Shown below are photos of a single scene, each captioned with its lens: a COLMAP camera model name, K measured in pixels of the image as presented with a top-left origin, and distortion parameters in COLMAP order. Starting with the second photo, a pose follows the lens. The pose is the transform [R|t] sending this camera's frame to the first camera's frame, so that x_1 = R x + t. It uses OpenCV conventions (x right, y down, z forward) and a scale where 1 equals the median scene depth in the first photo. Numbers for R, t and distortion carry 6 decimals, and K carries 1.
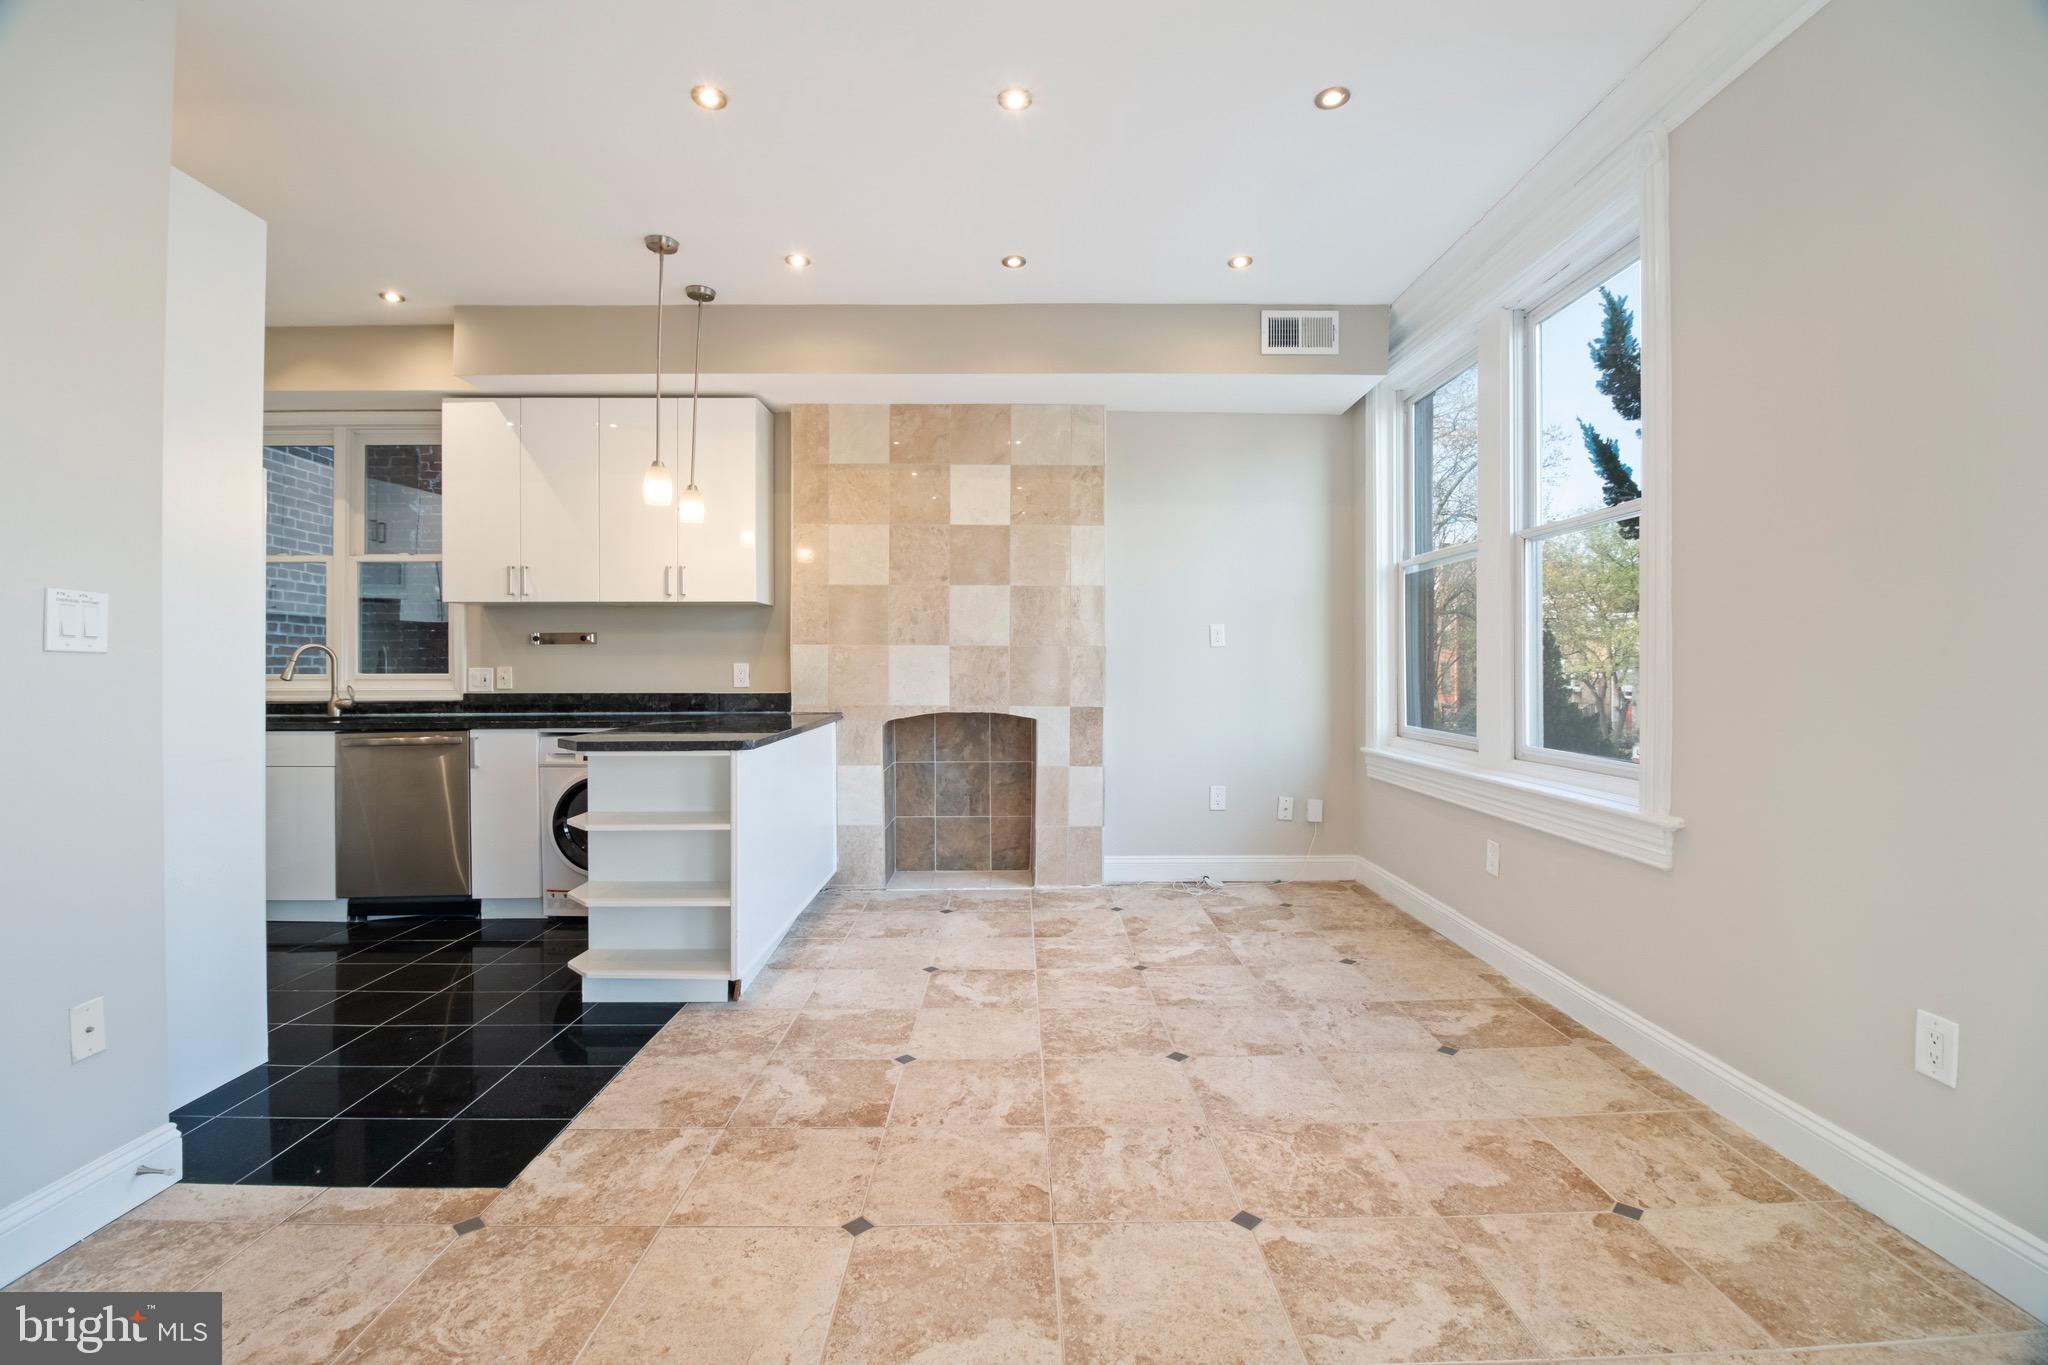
lens RADIAL K [[931.7, 0, 1024.0], [0, 931.7, 682.5], [0, 0, 1]] dist [-0.000427, -0.016261]
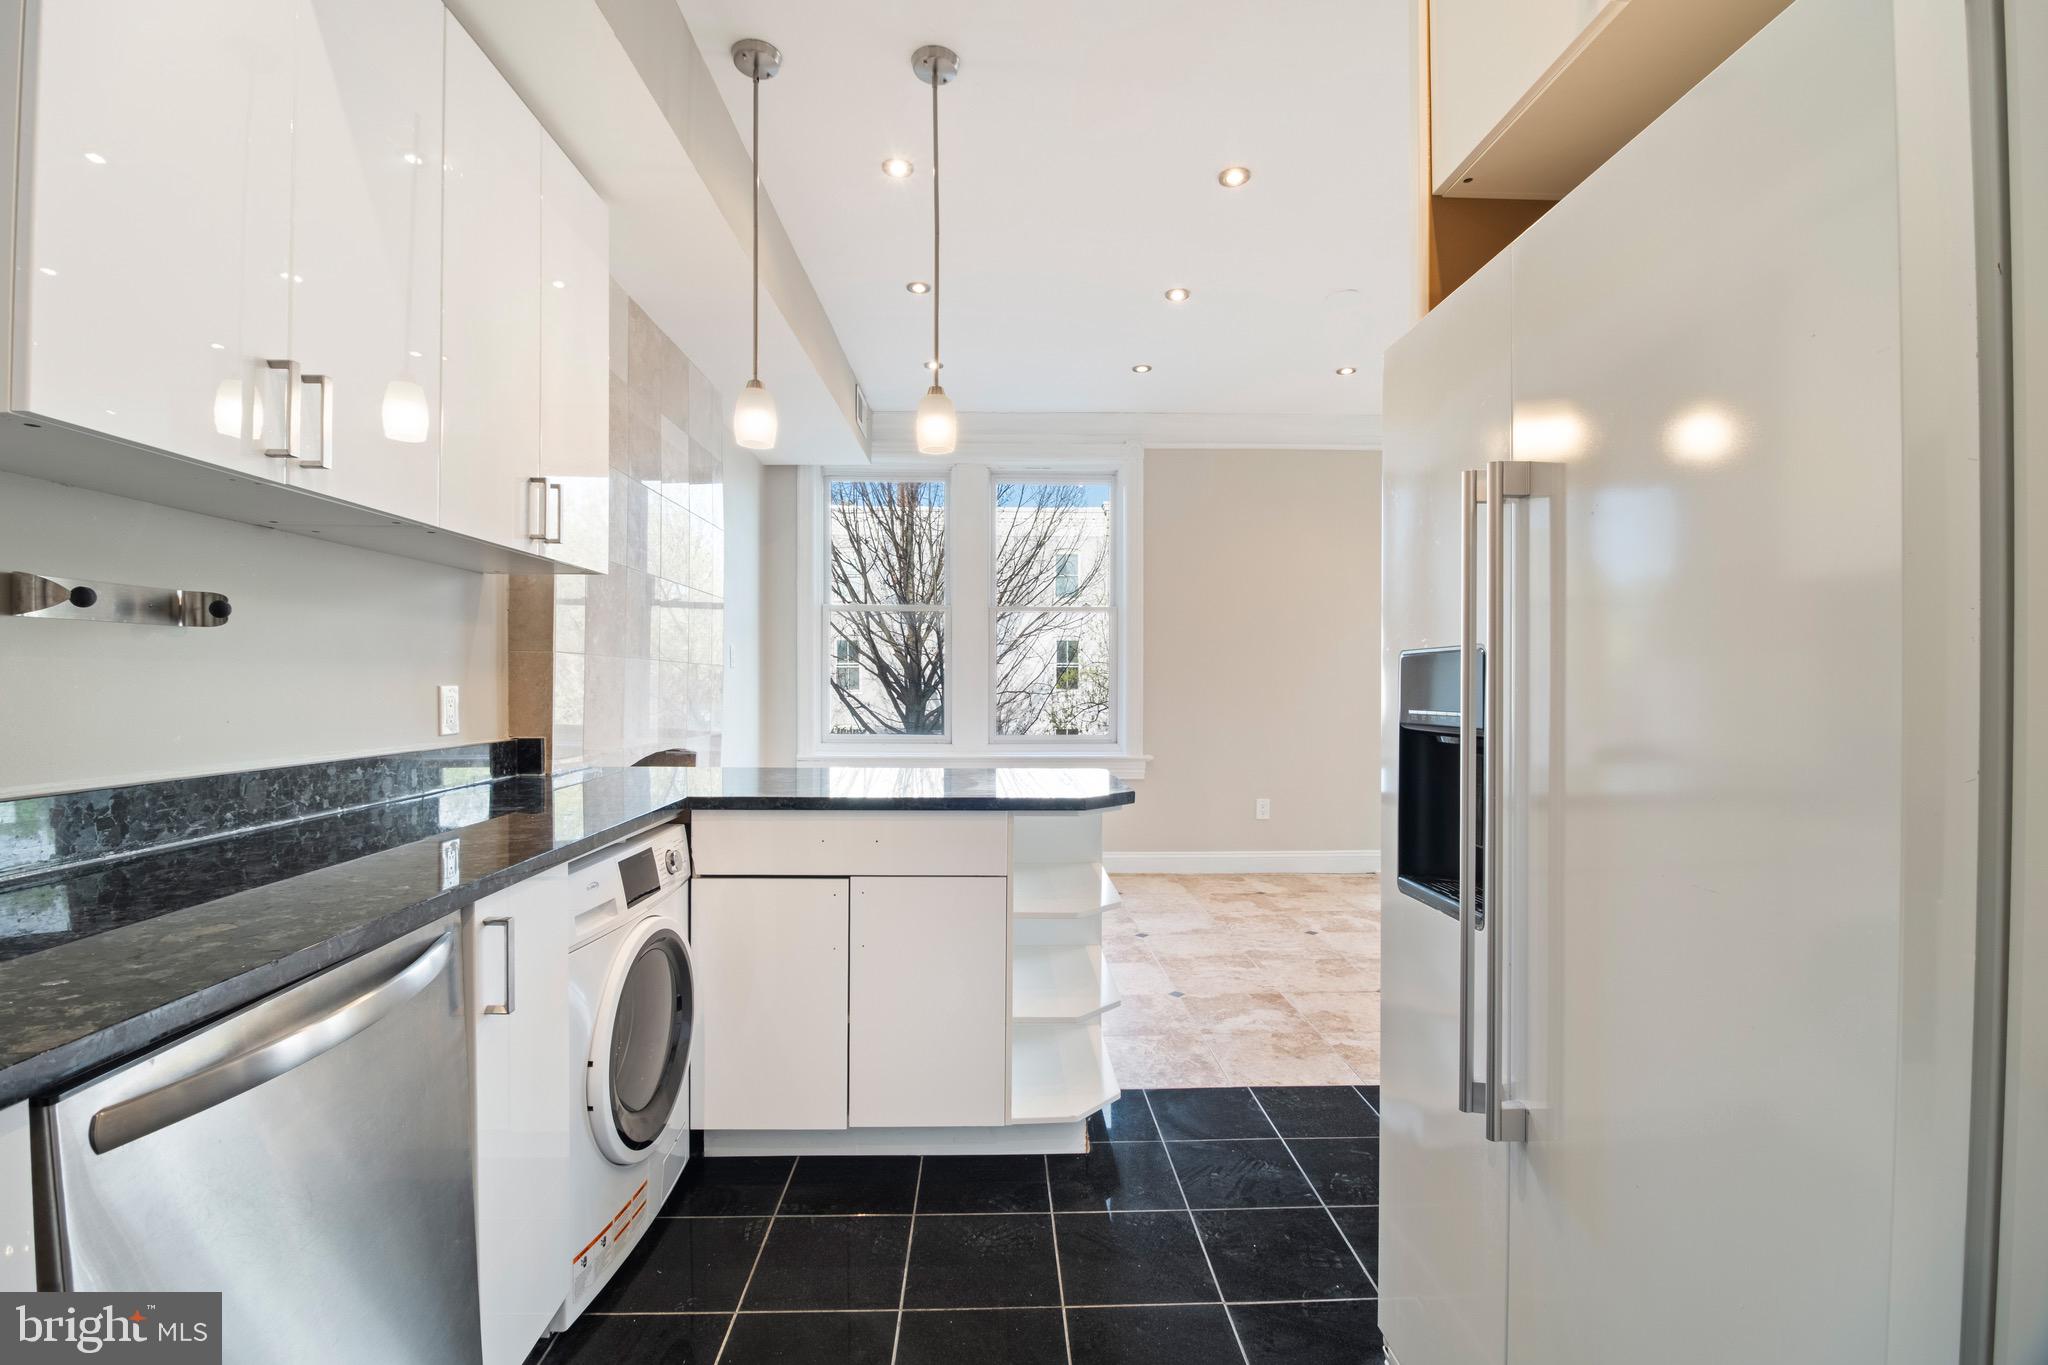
lens RADIAL K [[931.7, 0, 1024.0], [0, 931.7, 682.5], [0, 0, 1]] dist [-0.000427, -0.016261]
pose [[-0.050842, 0.002291, 0.998704, -1.642159], [0.013681, 0.999905, -0.001597, -0.037671], [-0.998613, 0.013582, -0.050869, 1.473701]]
